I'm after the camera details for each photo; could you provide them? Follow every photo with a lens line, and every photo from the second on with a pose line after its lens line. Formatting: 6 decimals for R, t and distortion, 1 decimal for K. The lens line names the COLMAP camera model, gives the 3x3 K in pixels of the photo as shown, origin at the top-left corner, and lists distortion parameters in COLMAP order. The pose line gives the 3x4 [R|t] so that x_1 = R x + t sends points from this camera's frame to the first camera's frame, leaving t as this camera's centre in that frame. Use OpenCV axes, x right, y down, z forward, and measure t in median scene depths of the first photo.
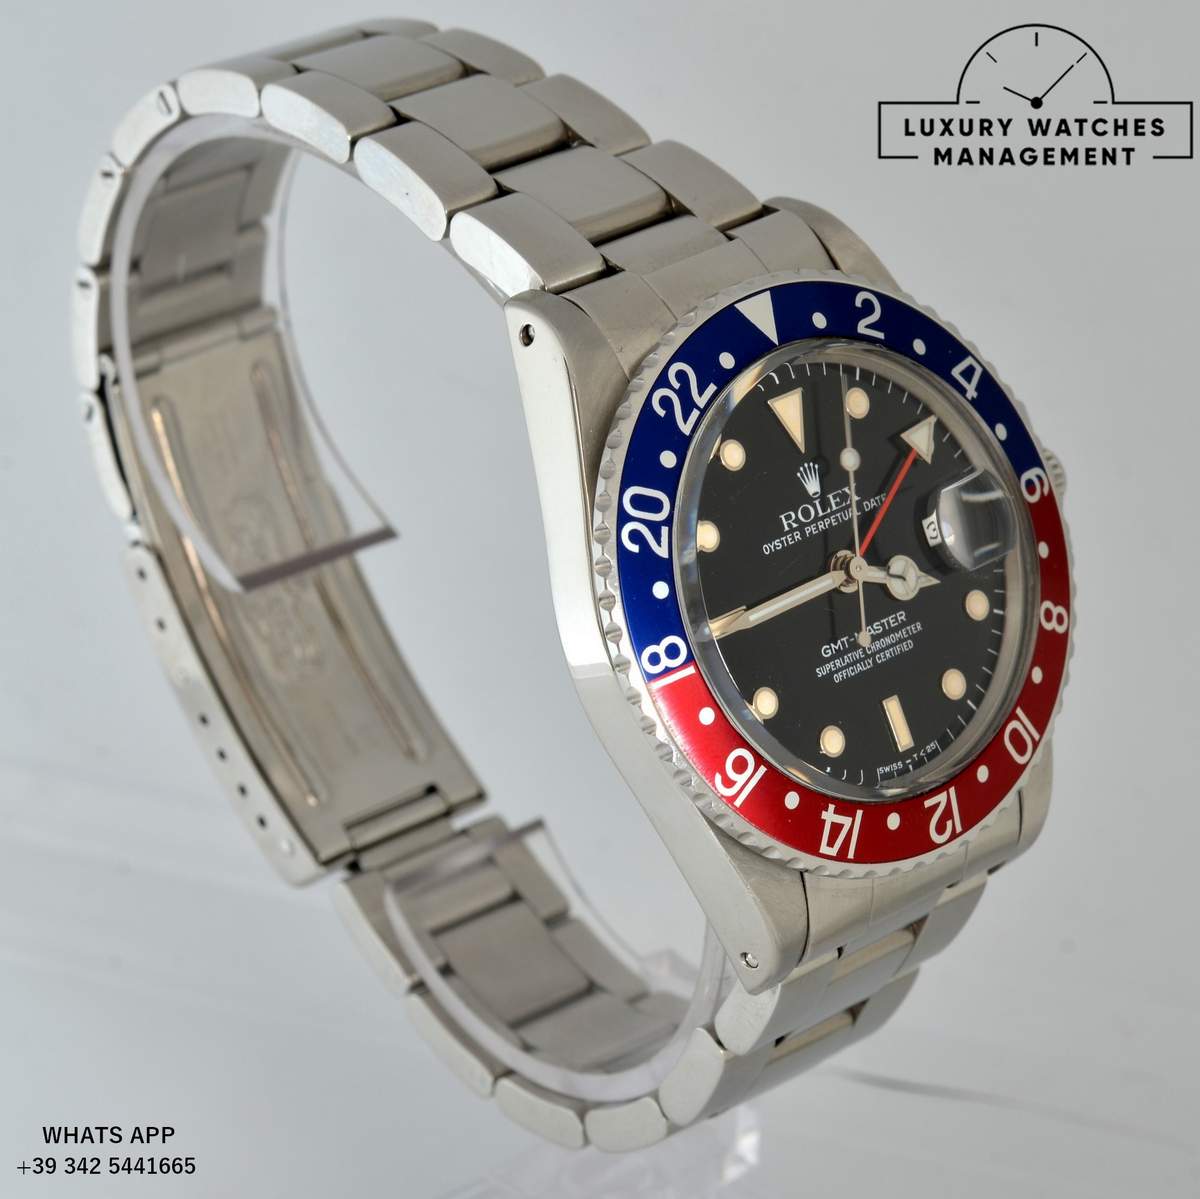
lens RADIAL K [[5177.6, 0, 600.0], [0, 5177.6, 599.5], [0, 0, 1]] dist [0.103963, 6.966685]
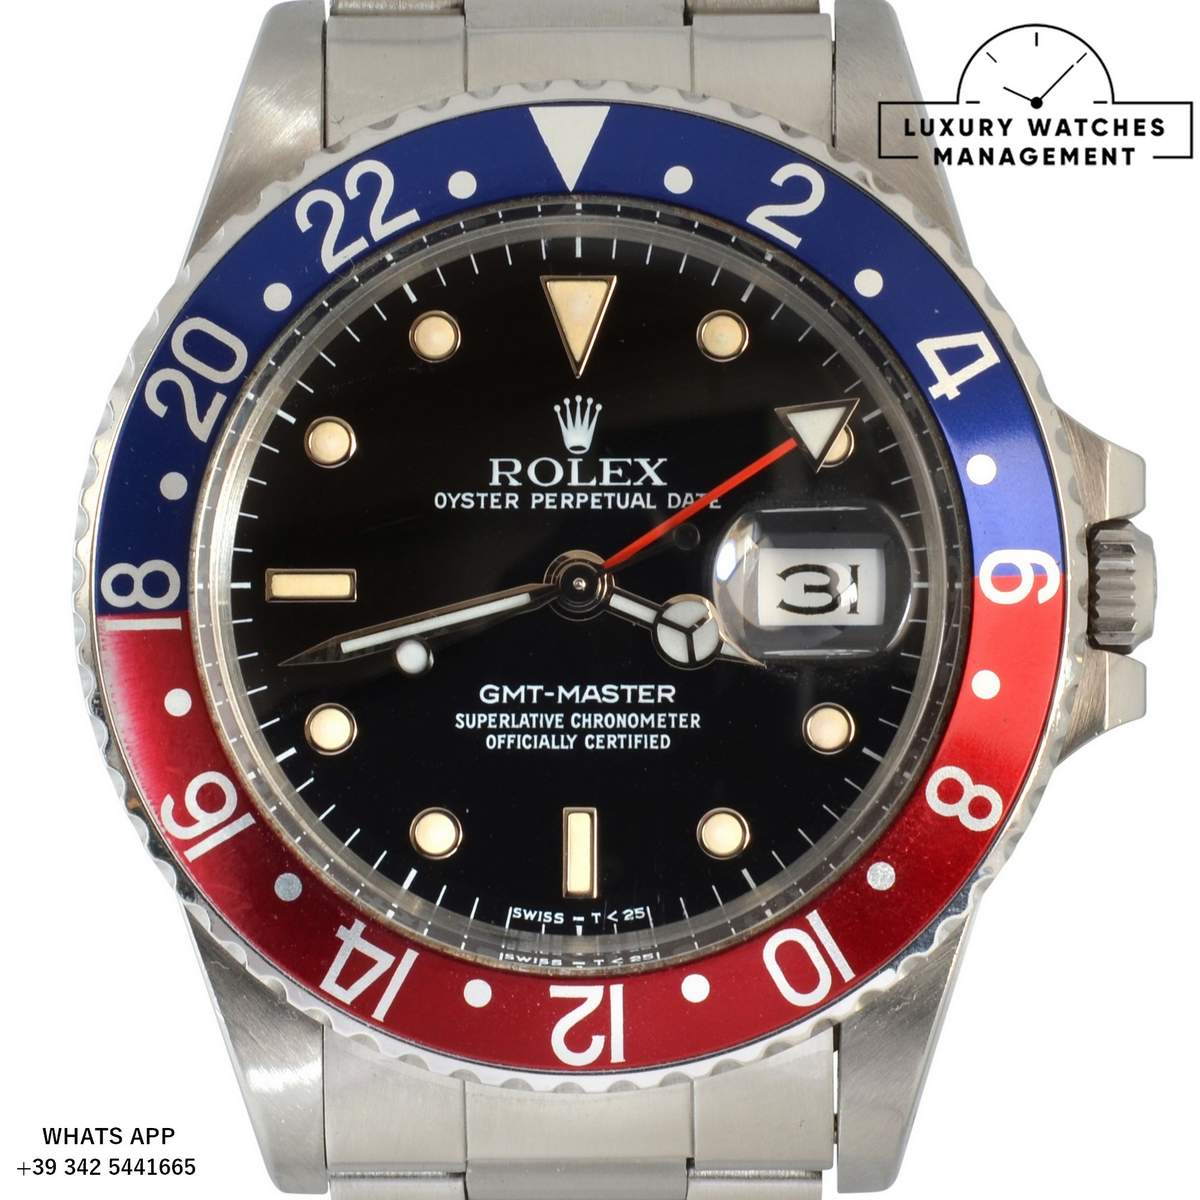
lens RADIAL K [[5177.6, 0, 600.0], [0, 5177.6, 600.0], [0, 0, 1]] dist [0.103963, 6.966685]
pose [[0.703122, 0.307252, -0.641261, 0.440050], [-0.311021, 0.943873, 0.111220, -0.072242], [0.639442, 0.121244, 0.759219, 0.543002]]
